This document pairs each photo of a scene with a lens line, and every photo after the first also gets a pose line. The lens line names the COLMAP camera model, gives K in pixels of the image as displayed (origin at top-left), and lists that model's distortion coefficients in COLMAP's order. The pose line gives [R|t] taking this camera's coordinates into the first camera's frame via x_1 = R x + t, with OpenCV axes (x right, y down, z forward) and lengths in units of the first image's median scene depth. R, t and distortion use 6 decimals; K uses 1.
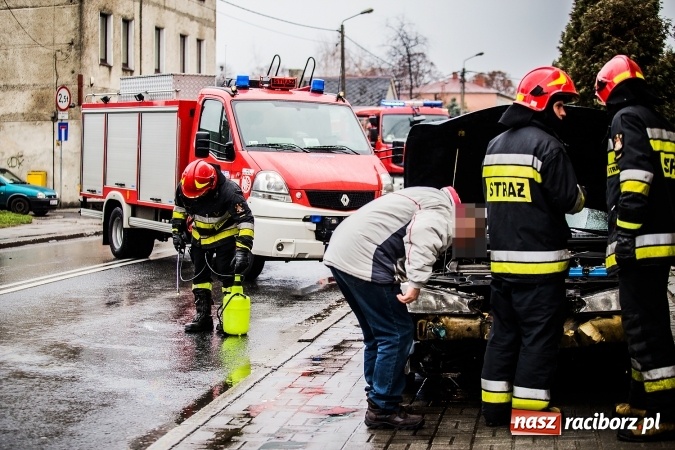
lens RADIAL K [[1409.1, 0, 337.5], [0, 1409.1, 225.0], [0, 0, 1]] dist [-0.289691, -0.042276]
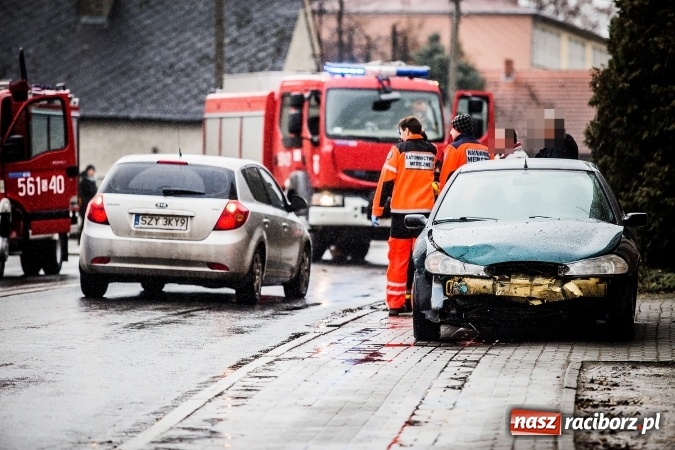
lens RADIAL K [[1409.1, 0, 337.5], [0, 1409.1, 225.0], [0, 0, 1]] dist [-0.289691, -0.042276]
pose [[0.999694, 0.023401, -0.007971, 0.042544], [-0.023413, 0.999725, -0.001398, -0.020857], [0.007936, 0.001584, 0.999967, 0.413526]]
